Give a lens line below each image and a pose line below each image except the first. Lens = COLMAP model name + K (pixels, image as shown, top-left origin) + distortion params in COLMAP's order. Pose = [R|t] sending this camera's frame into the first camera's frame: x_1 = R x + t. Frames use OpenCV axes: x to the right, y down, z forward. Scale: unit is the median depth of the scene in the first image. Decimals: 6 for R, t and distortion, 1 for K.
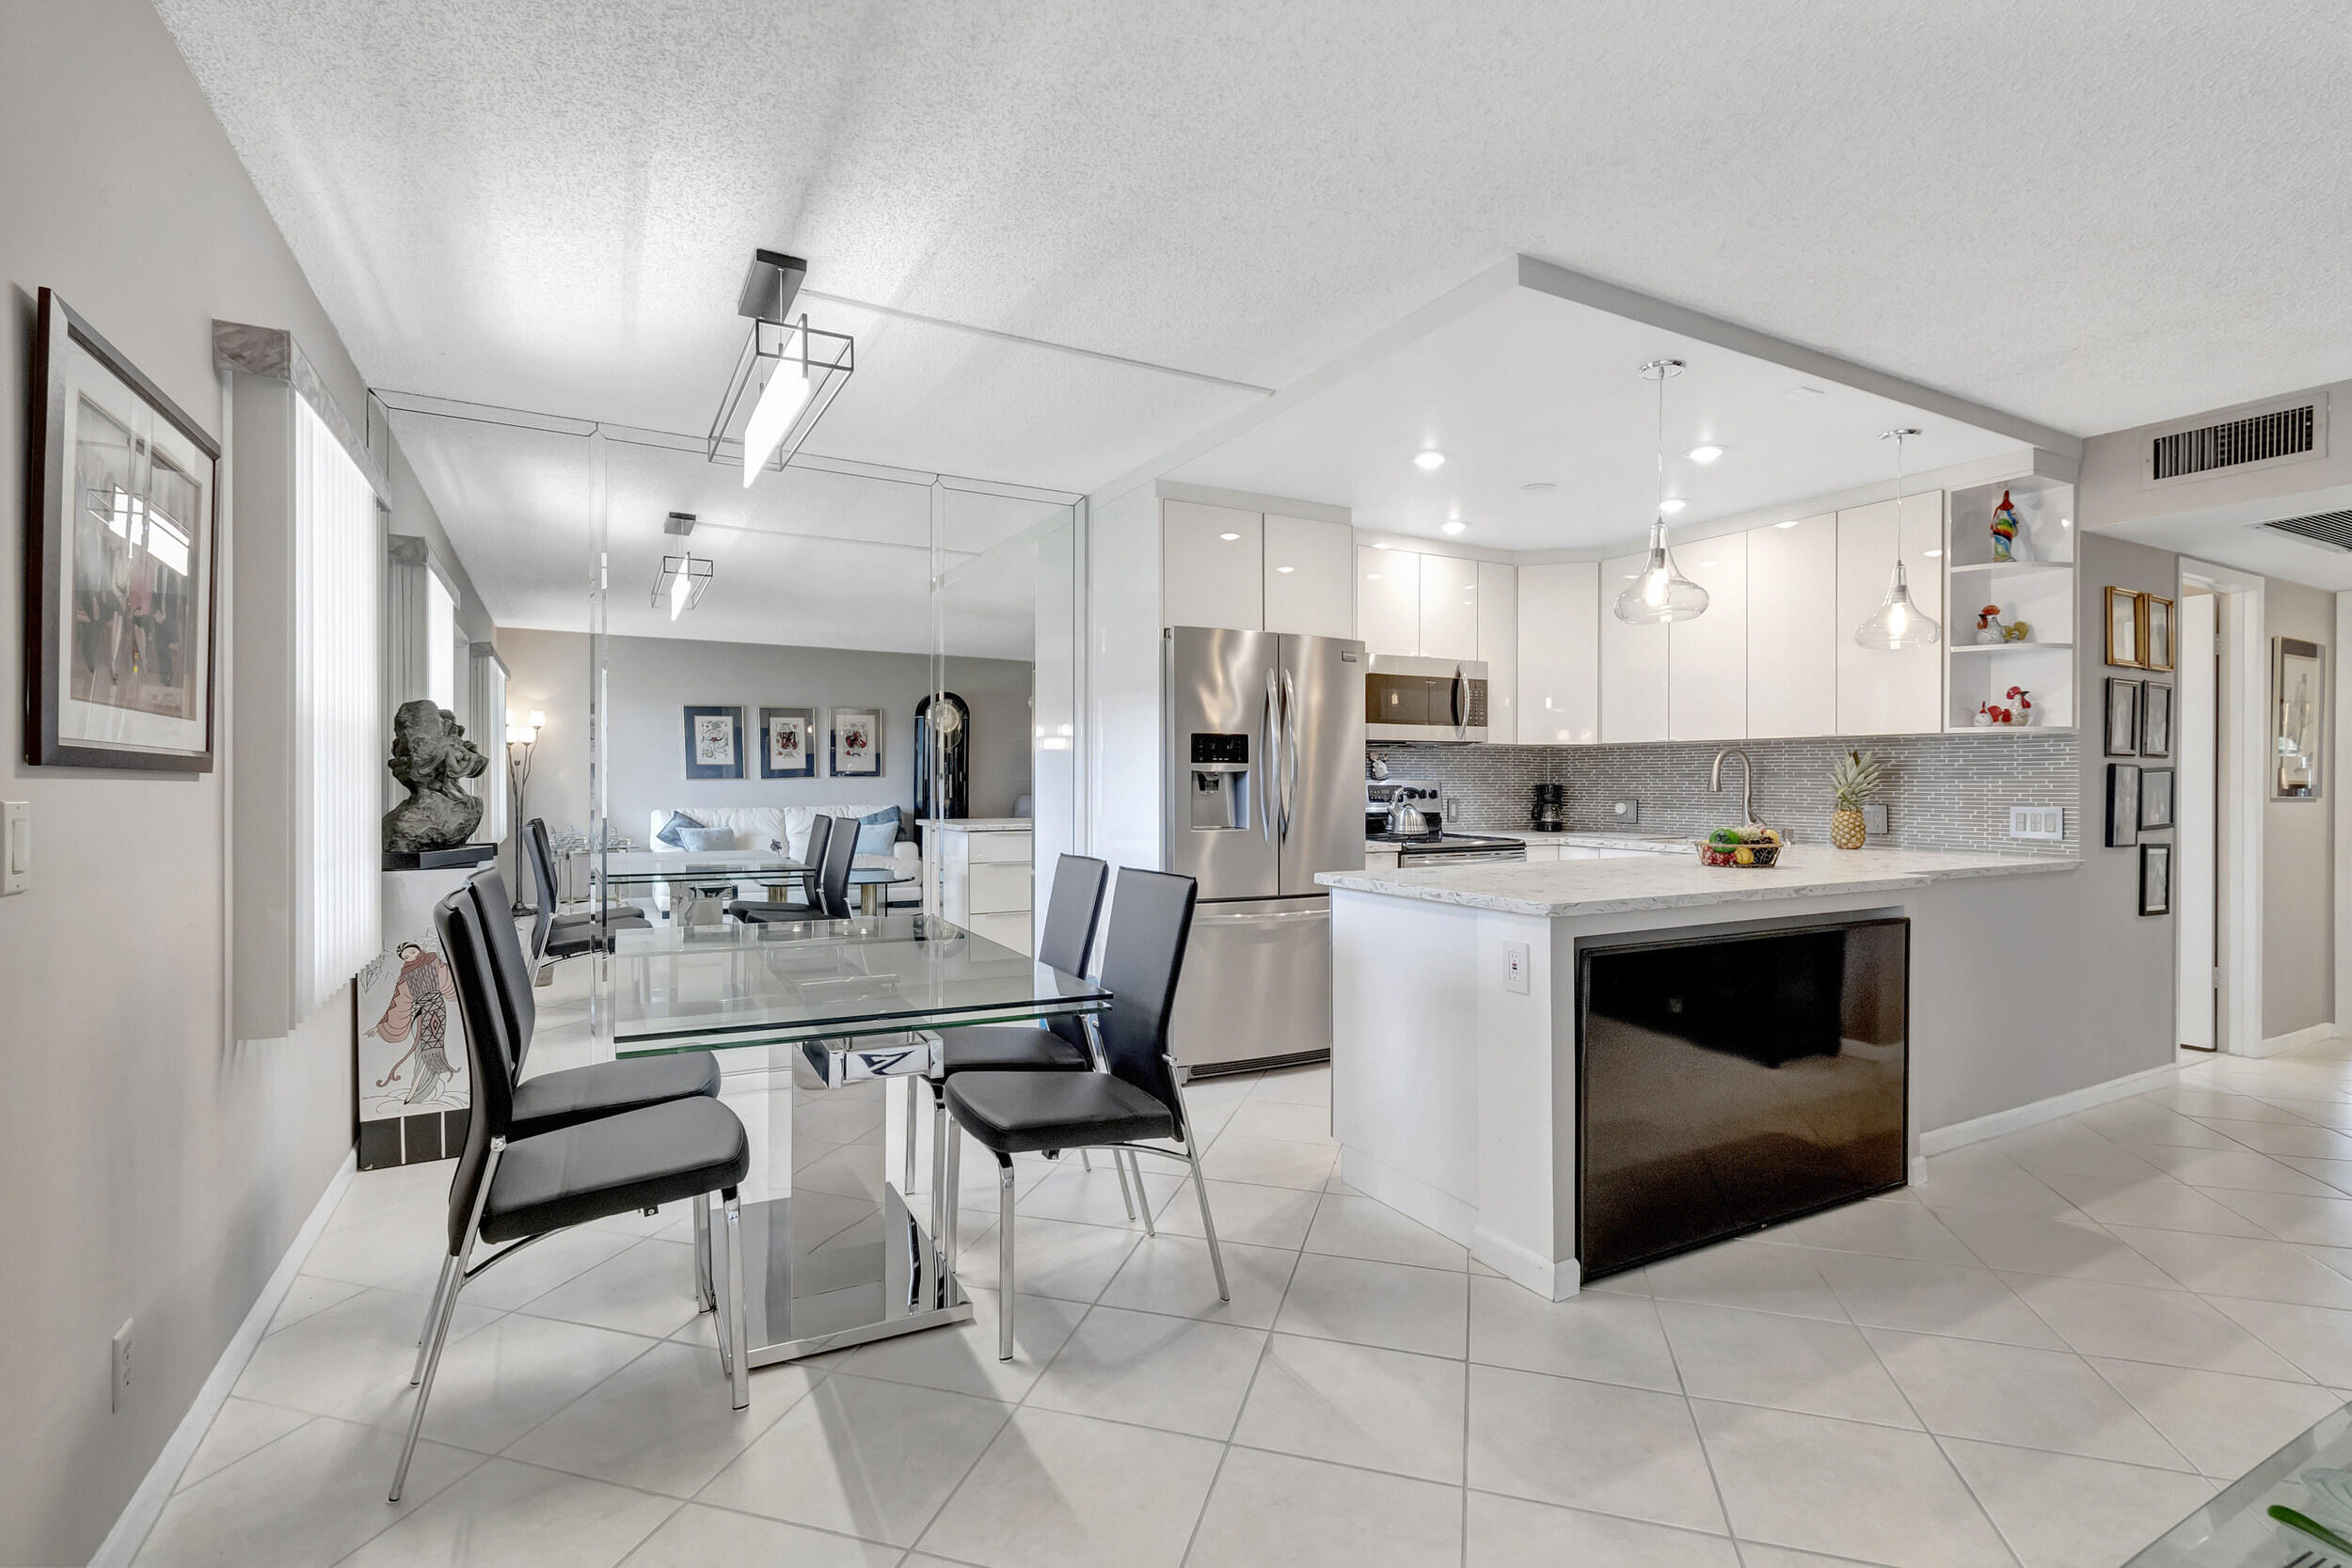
lens RADIAL K [[1076.0, 0, 1164.5], [0, 1076.0, 793.2], [0, 0, 1]] dist [-0.001664, -0.000208]
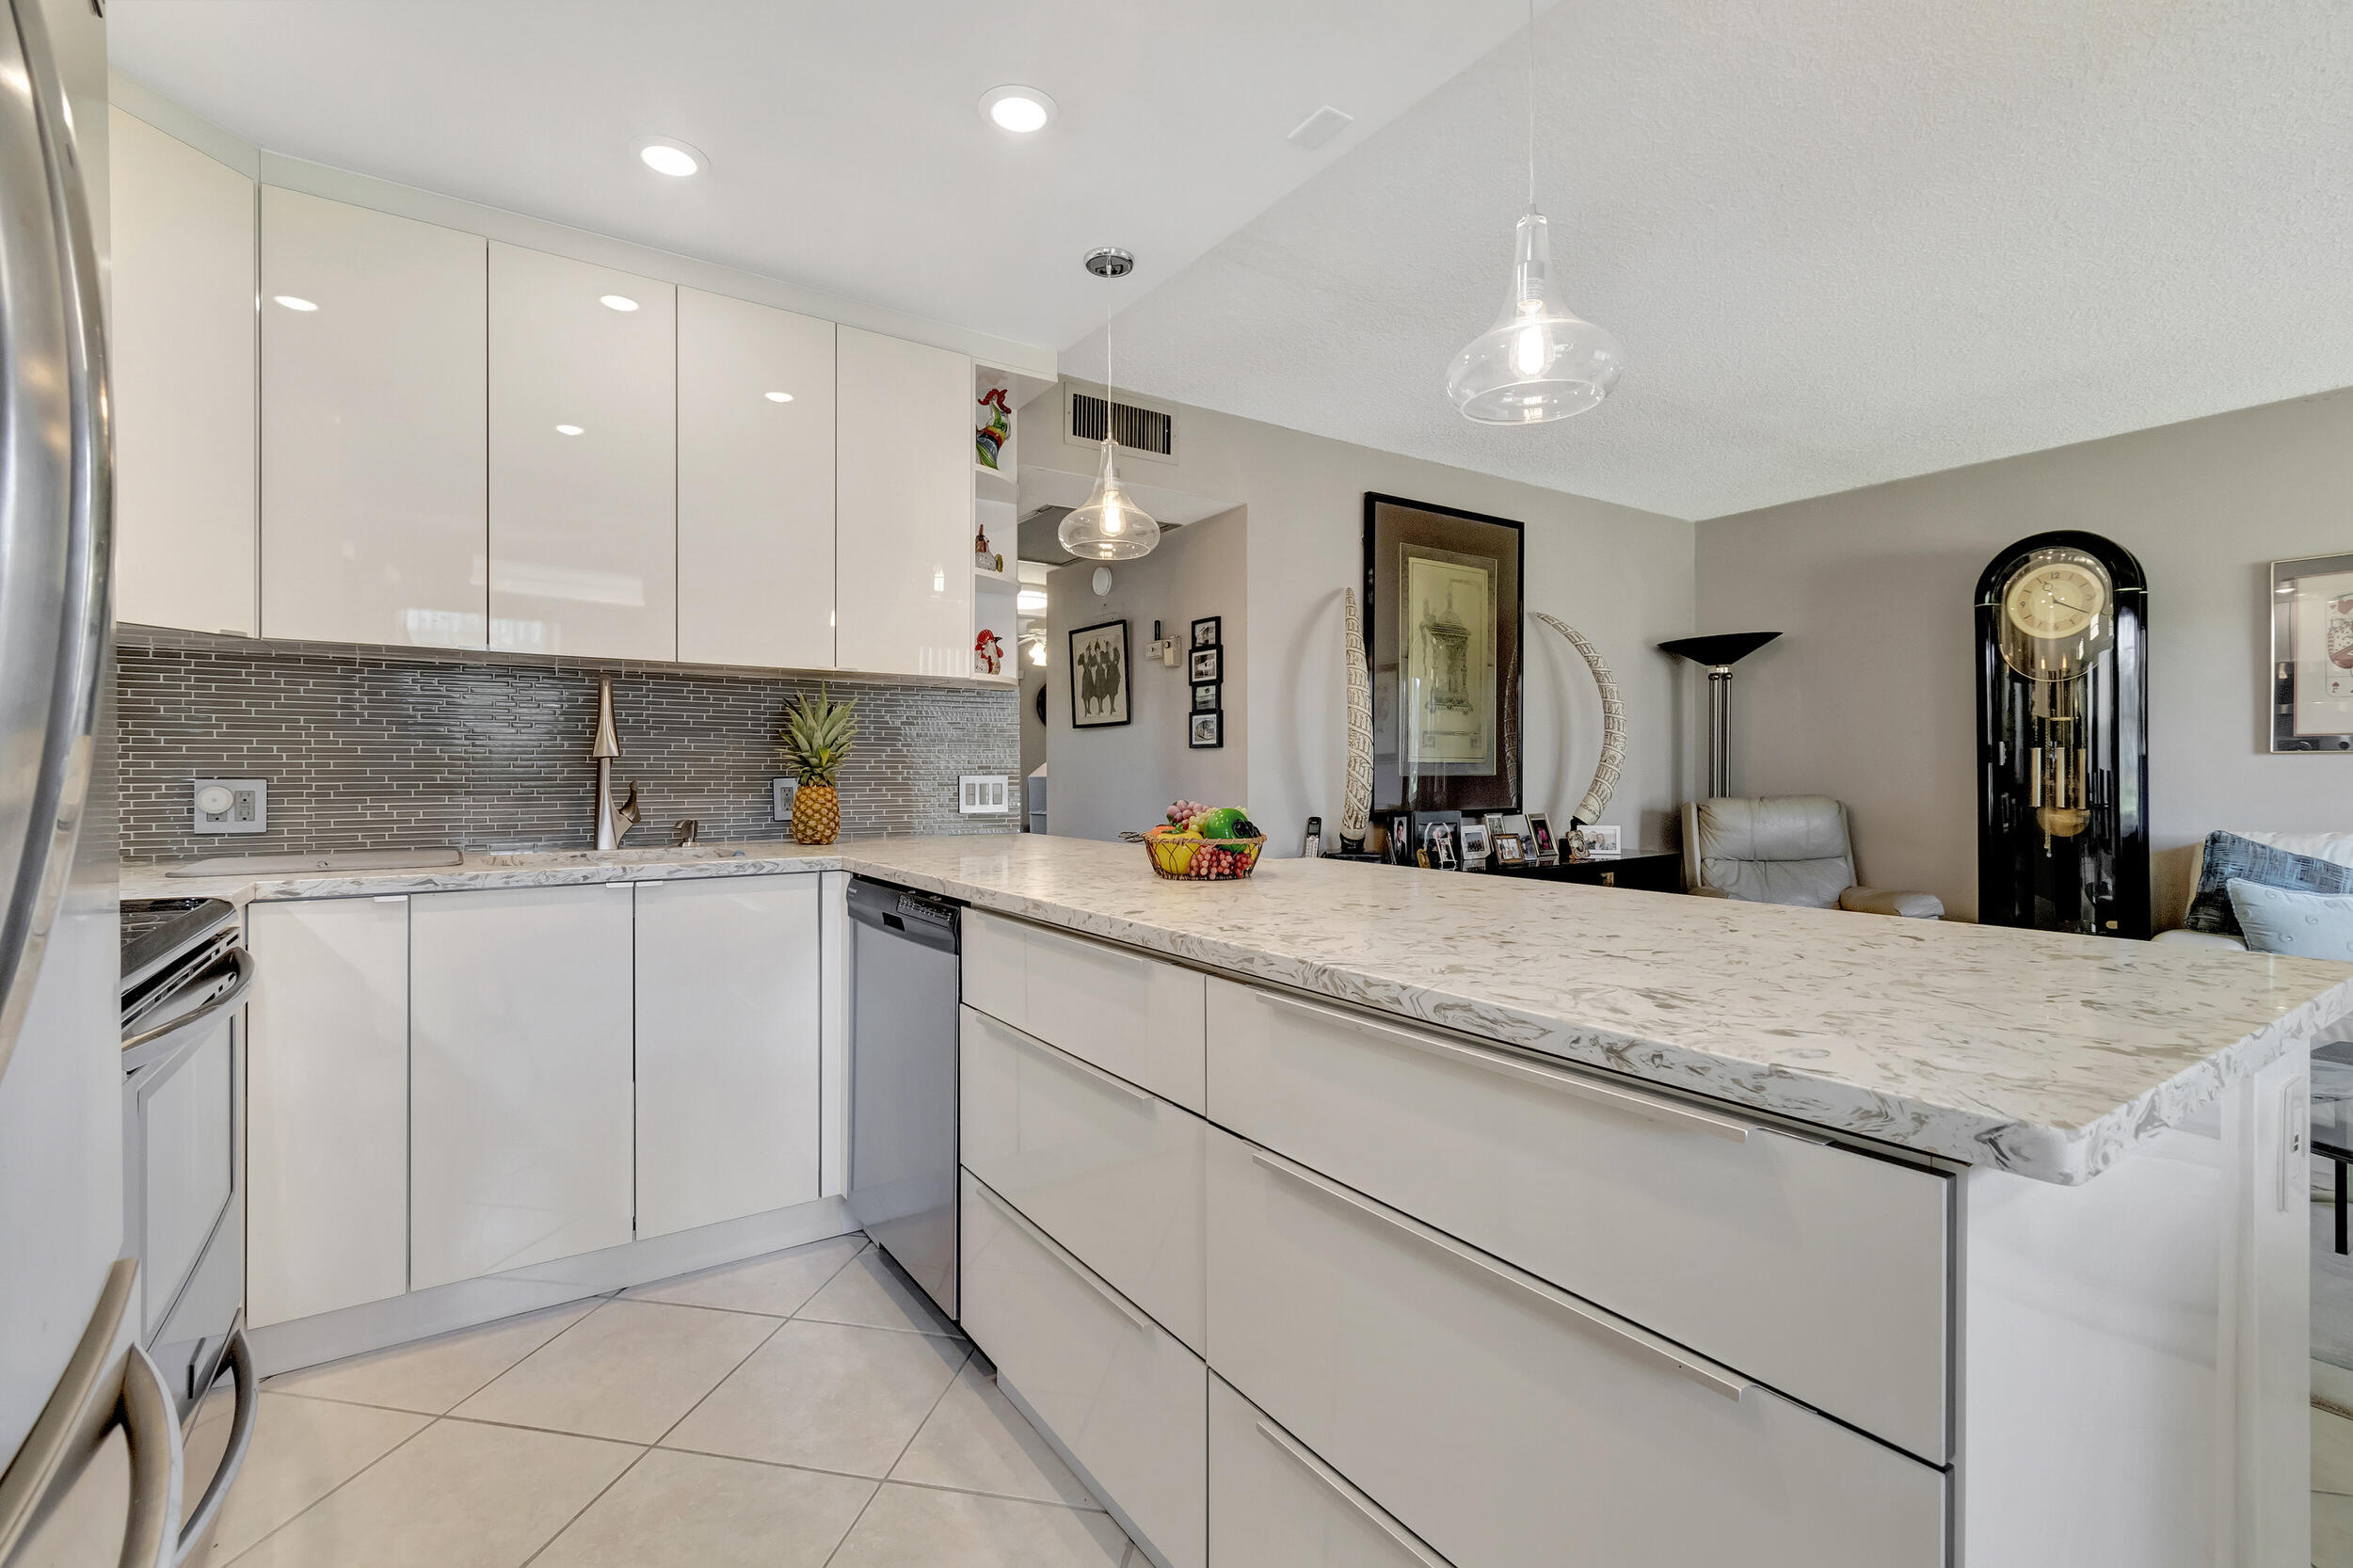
lens RADIAL K [[1039.7, 0, 1167.7], [0, 1039.7, 776.7], [0, 0, 1]] dist [0.004378, -0.000081]
pose [[-0.095087, -0.007386, 0.995442, -0.016762], [0.011414, 0.999899, 0.008510, 0.007503], [-0.995404, 0.012171, -0.094993, 0.850556]]
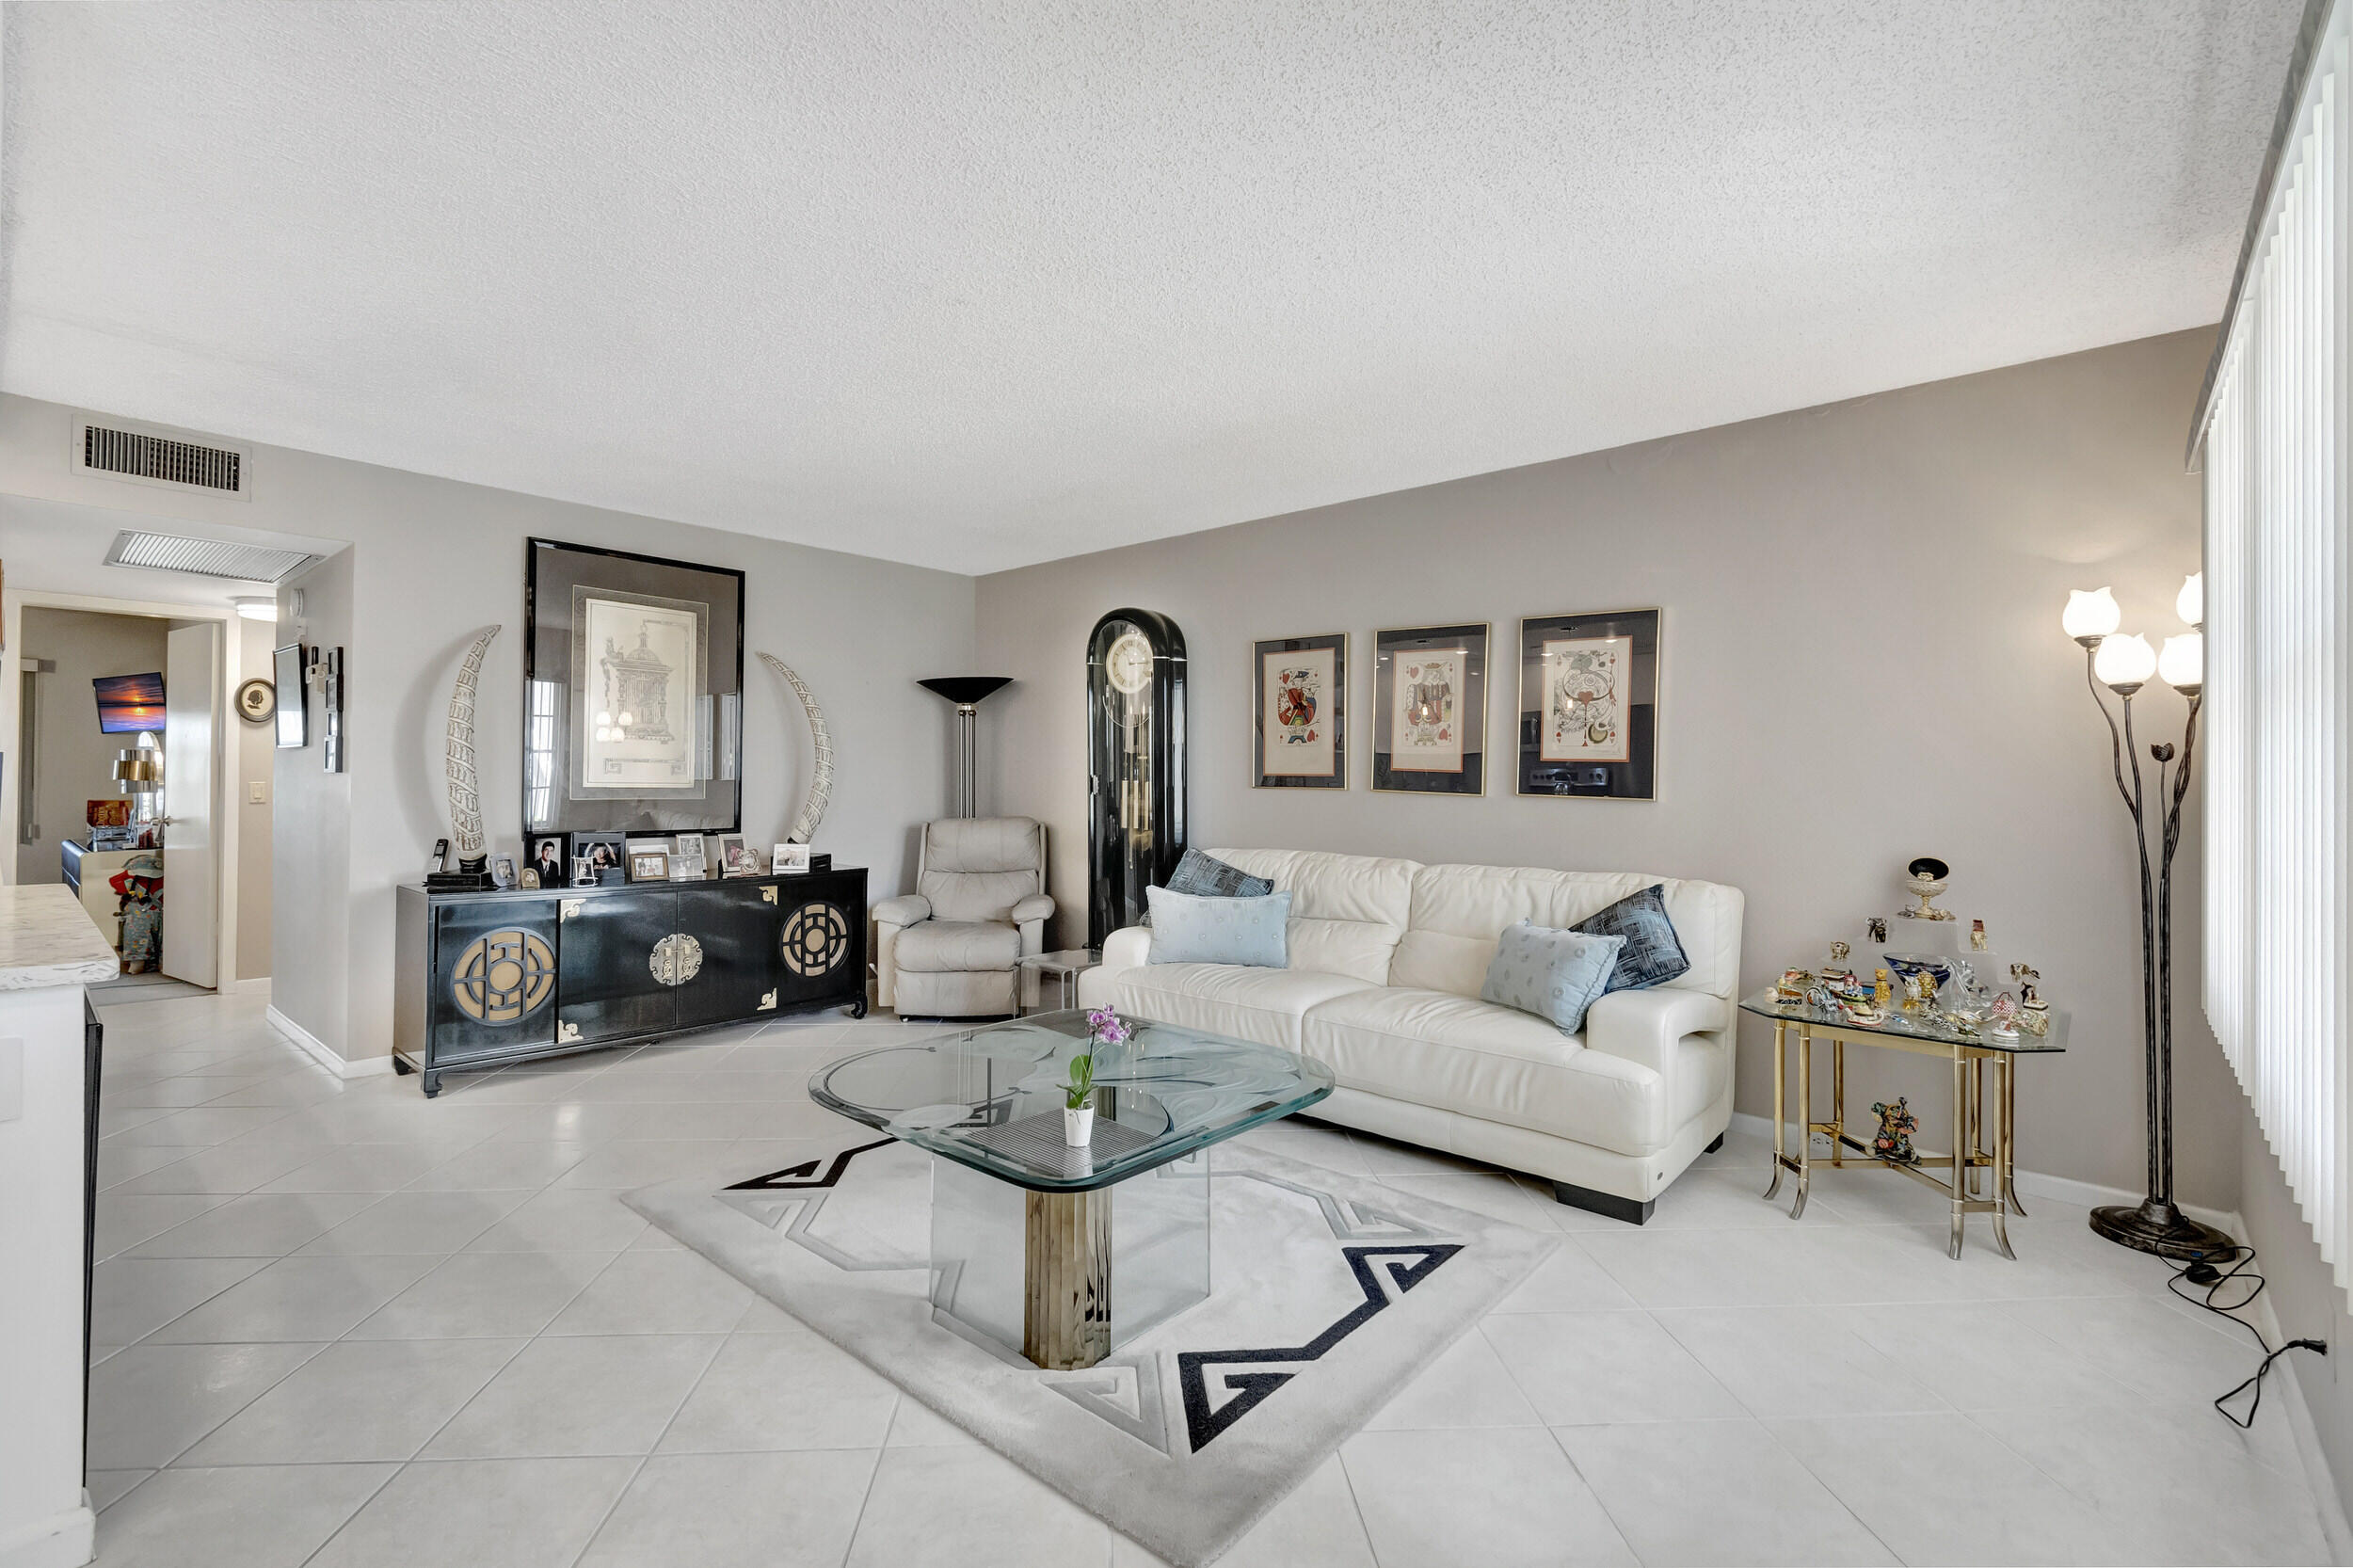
lens RADIAL K [[1029.6, 0, 1156.5], [0, 1029.6, 782.3], [0, 0, 1]] dist [0.001684, 0.000097]
pose [[-0.332421, -0.004486, 0.943120, -0.249906], [0.001810, 0.999984, 0.005394, -0.005221], [-0.943129, 0.003500, -0.332408, 0.328788]]
